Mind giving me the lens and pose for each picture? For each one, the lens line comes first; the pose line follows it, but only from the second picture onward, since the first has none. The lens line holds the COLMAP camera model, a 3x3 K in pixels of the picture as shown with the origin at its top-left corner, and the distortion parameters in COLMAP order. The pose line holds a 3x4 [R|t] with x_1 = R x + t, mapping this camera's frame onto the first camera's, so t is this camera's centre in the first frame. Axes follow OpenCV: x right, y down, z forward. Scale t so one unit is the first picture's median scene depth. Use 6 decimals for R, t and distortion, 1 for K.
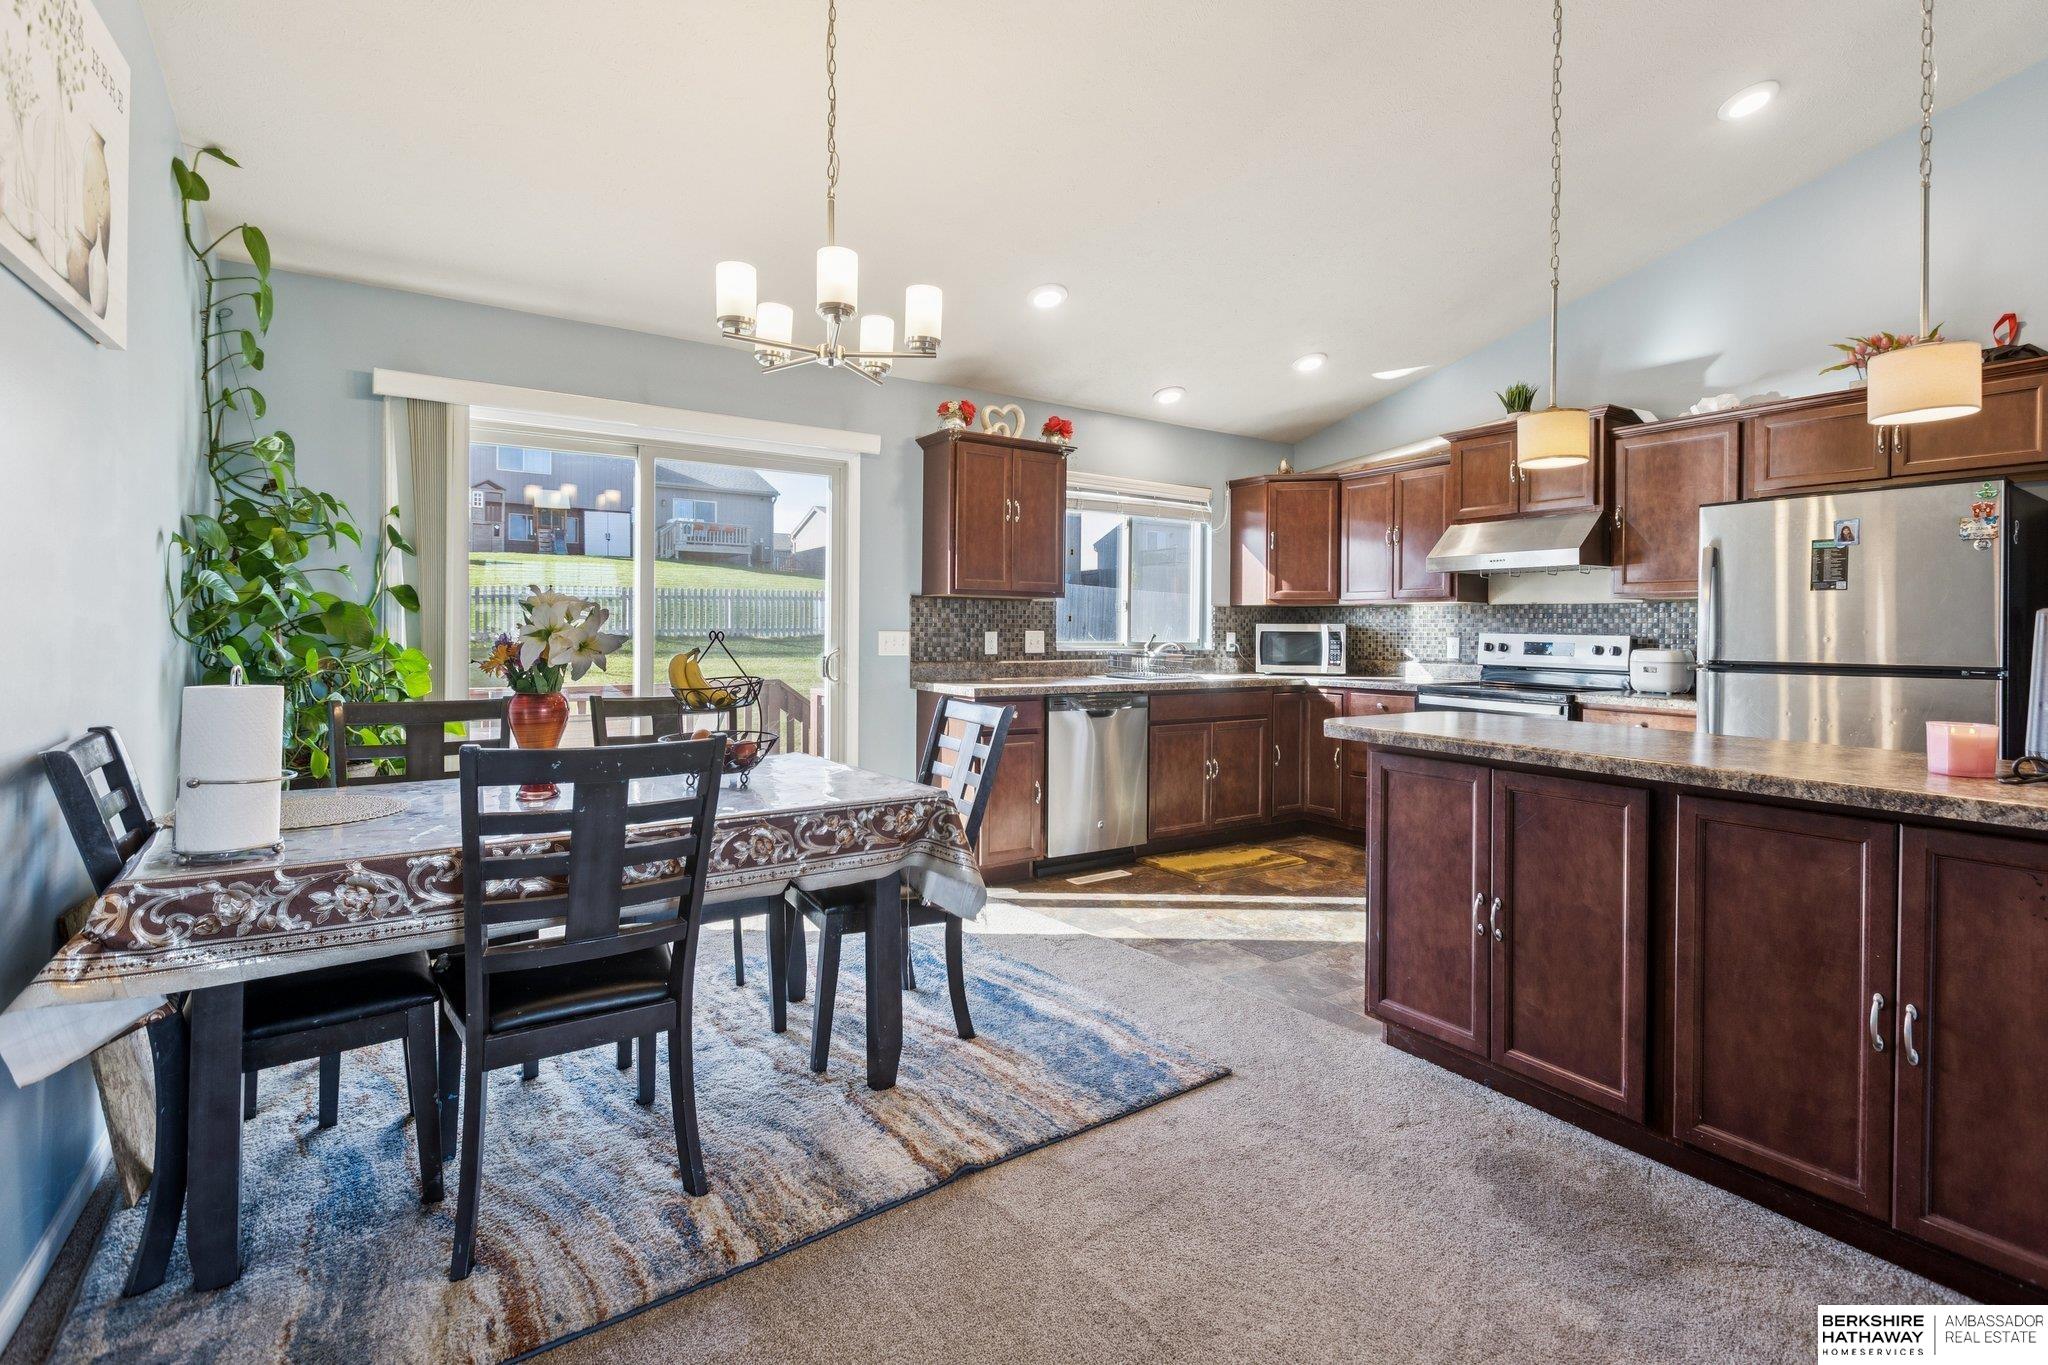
lens RADIAL K [[935.6, 0, 1031.4], [0, 935.6, 632.5], [0, 0, 1]] dist [0.000636, 0.000142]
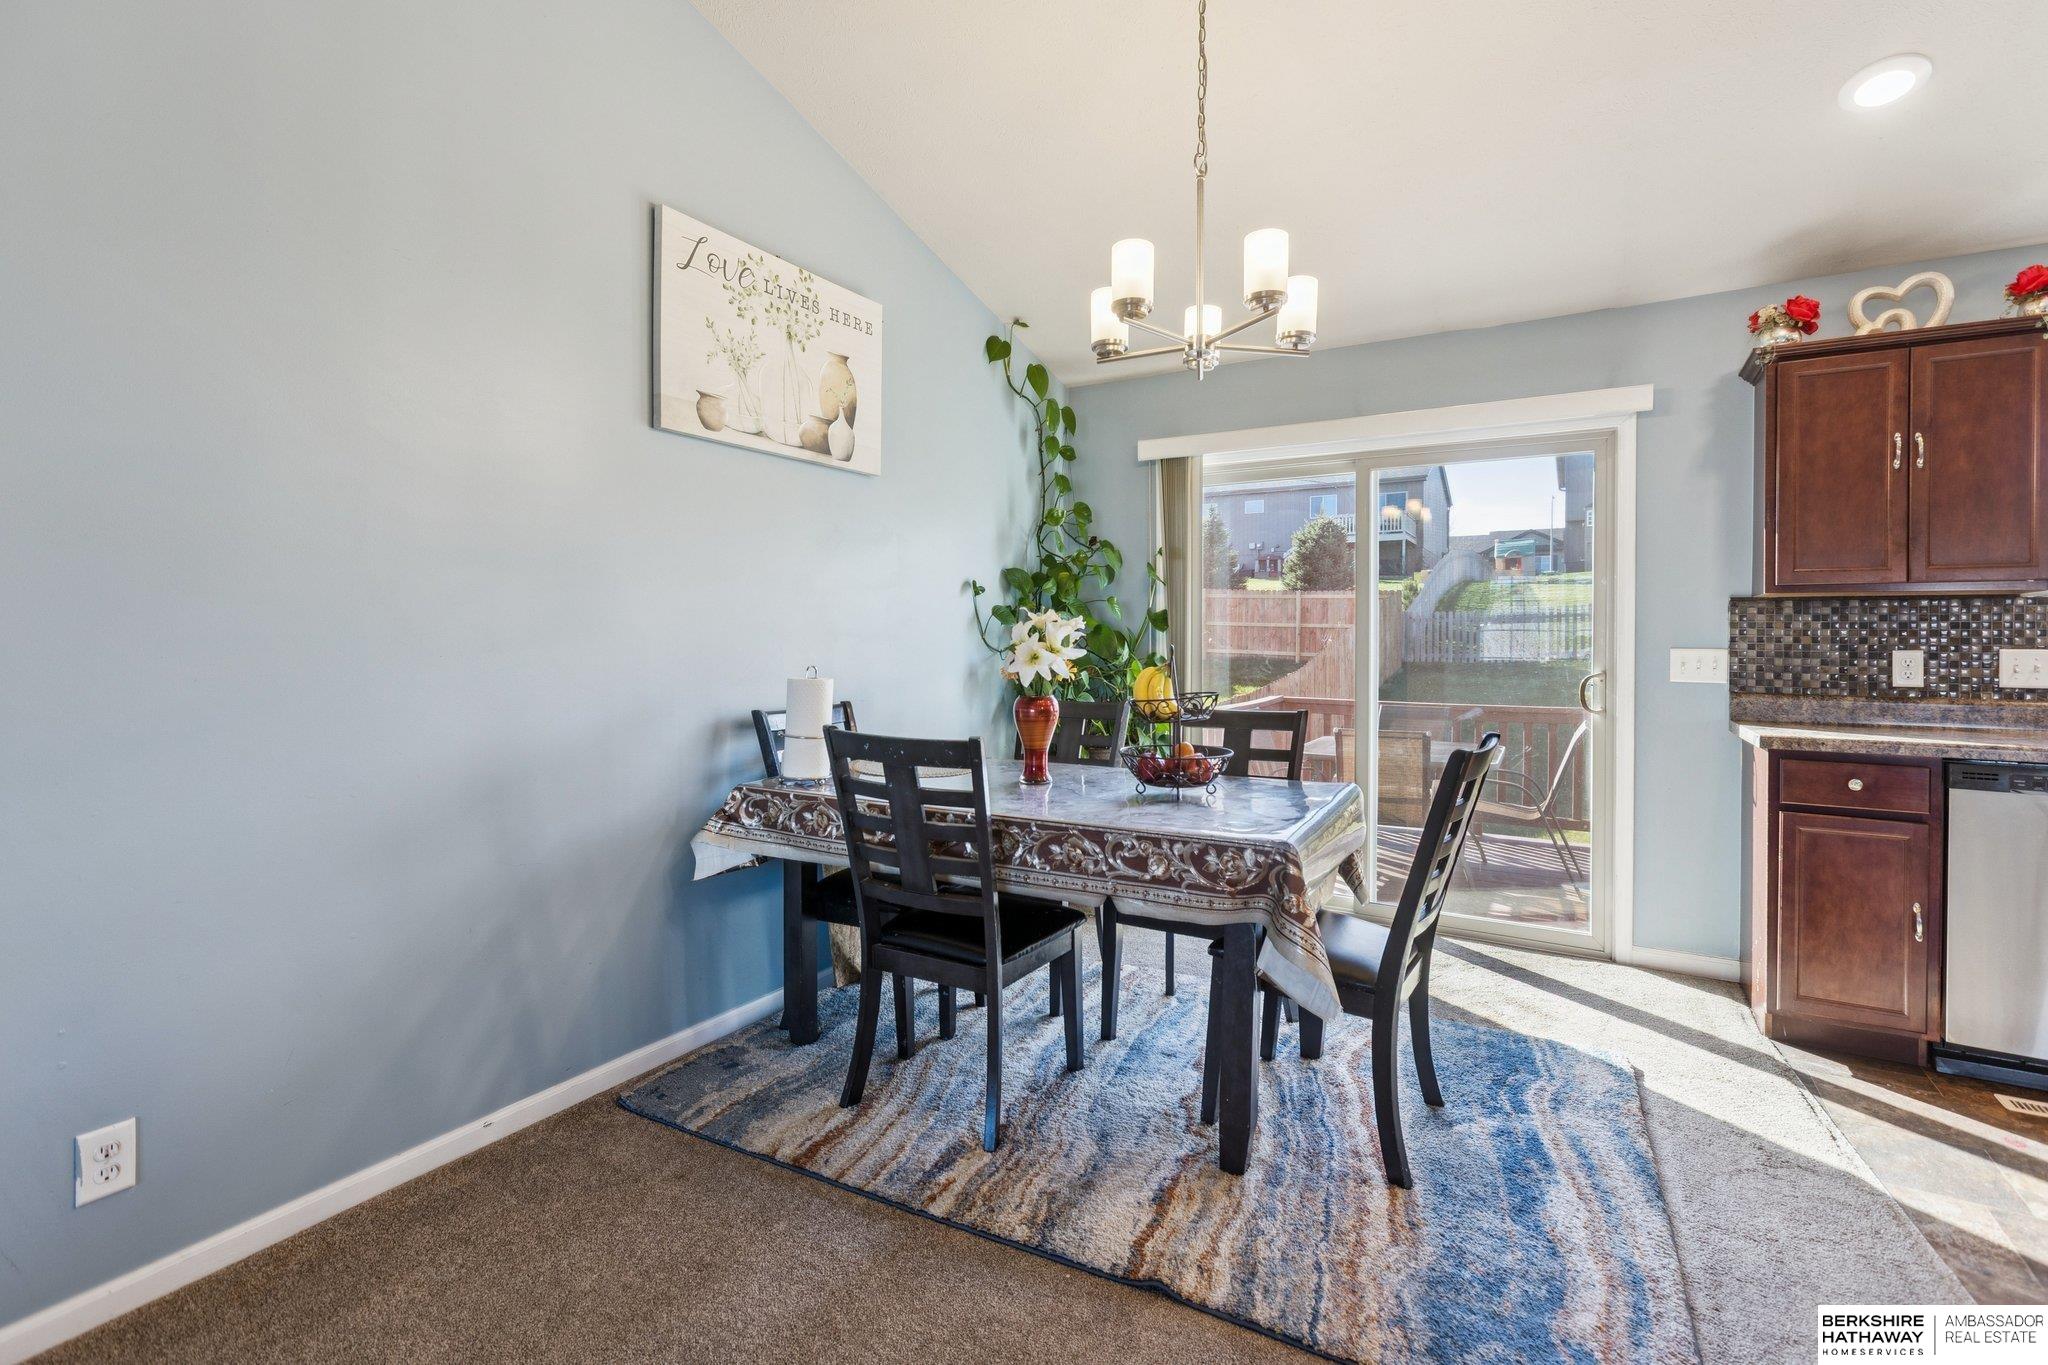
lens RADIAL K [[928.9, 0, 1037.1], [0, 928.9, 642.8], [0, 0, 1]] dist [-0.002127, -0.000229]
pose [[0.435121, -0.003994, -0.900363, 0.283827], [-0.005844, 0.999957, -0.007260, 0.002090], [0.900353, 0.008421, 0.435078, 0.241123]]
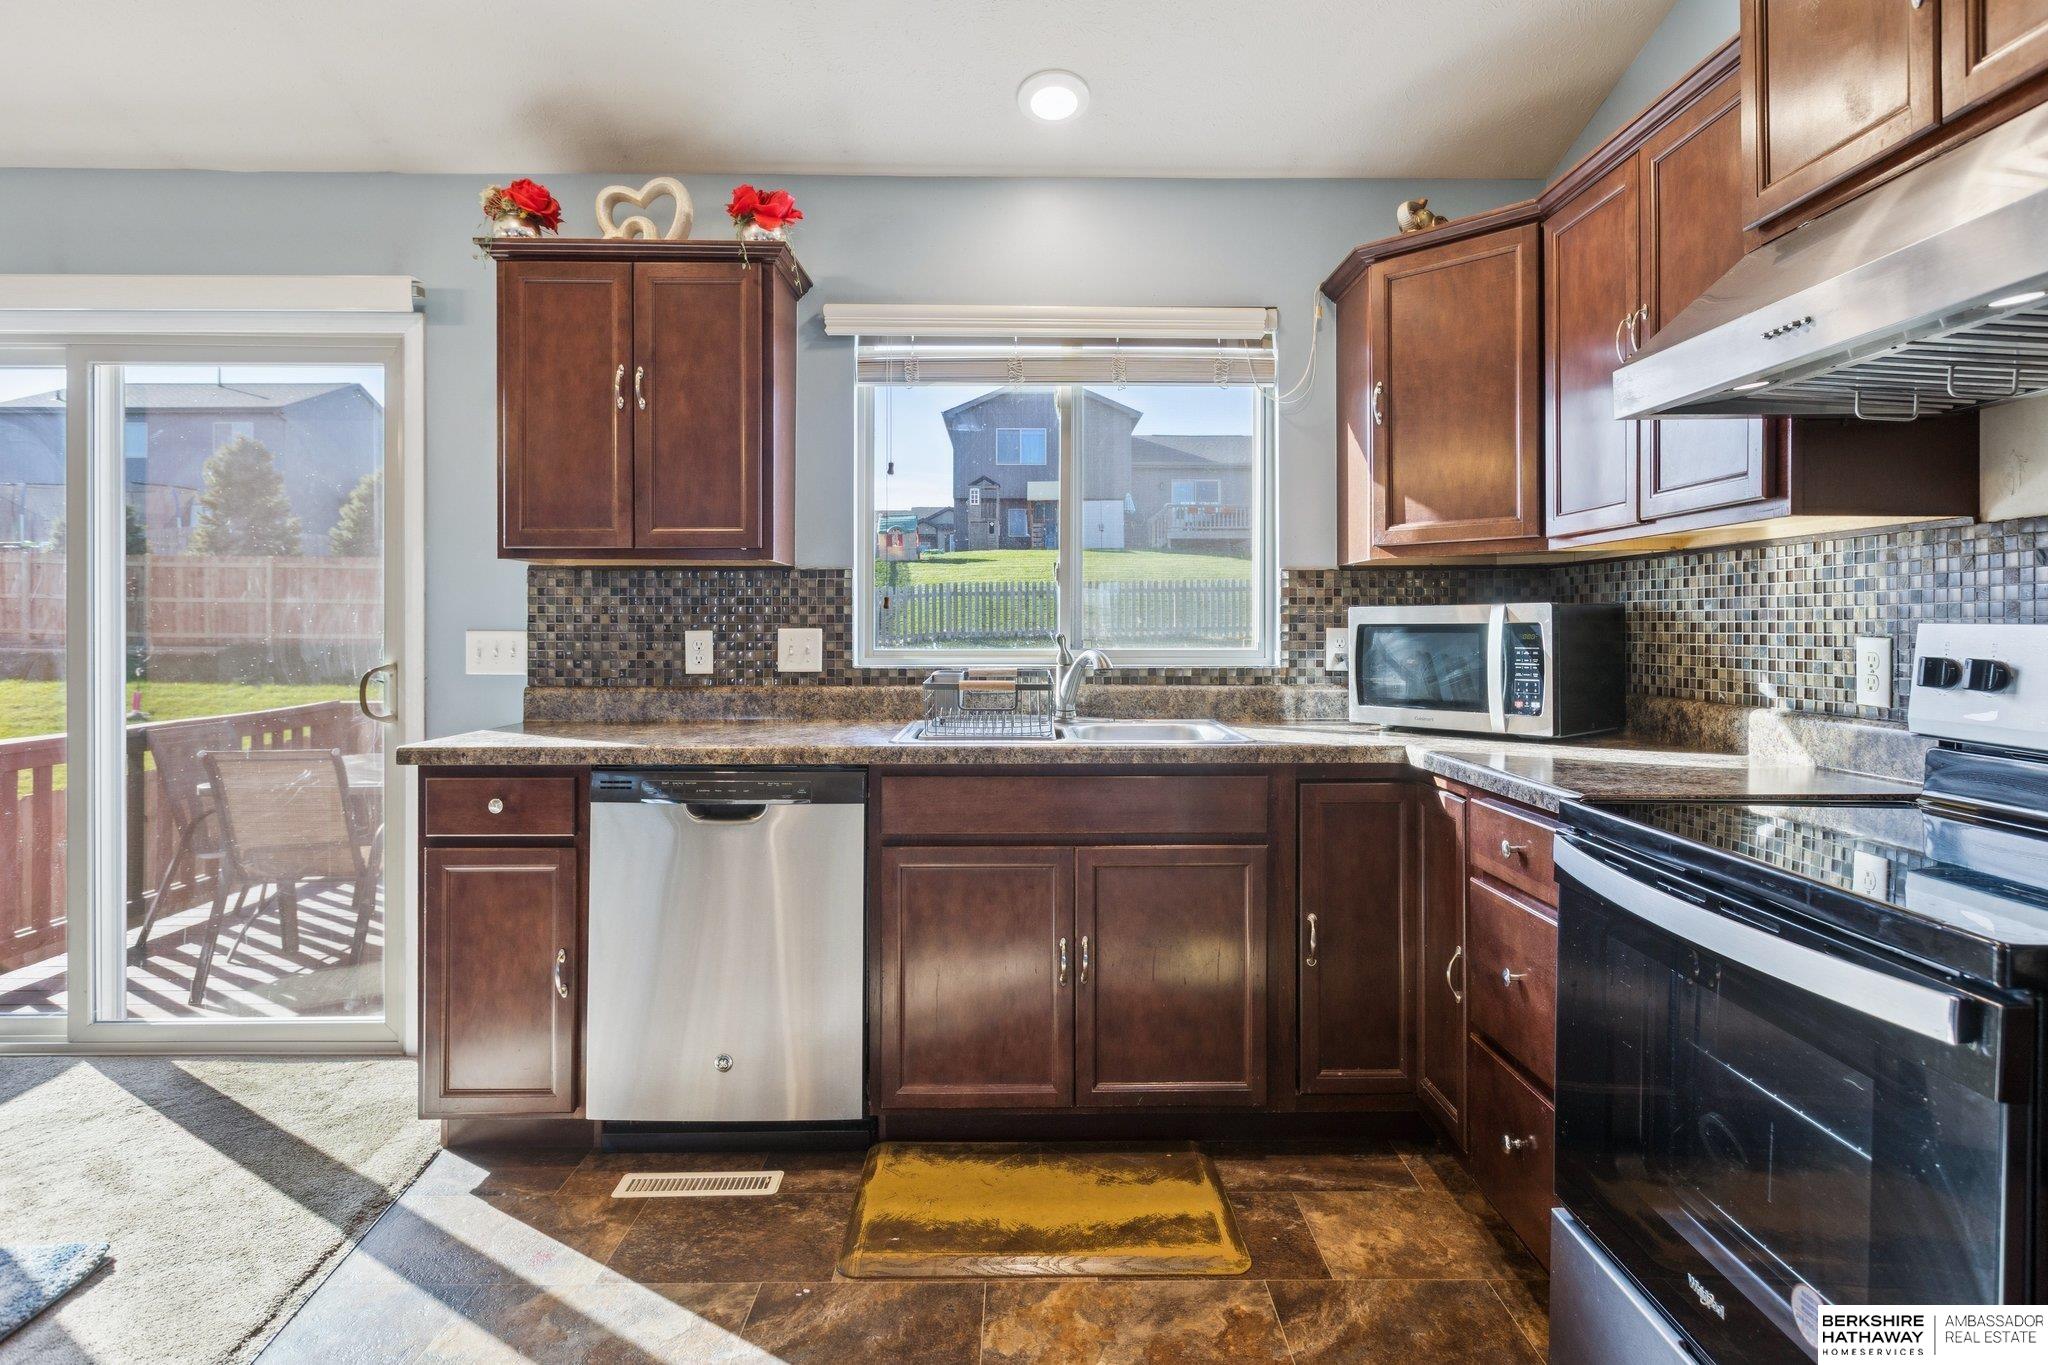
lens RADIAL K [[1080.2, 0, 1043.0], [0, 1080.2, 624.2], [0, 0, 1]] dist [0.001963, 0.000054]
pose [[0.842321, -0.010275, -0.538879, 0.488557], [0.006598, 0.999940, -0.008752, 0.002315], [0.538937, 0.003816, 0.842338, 0.658836]]
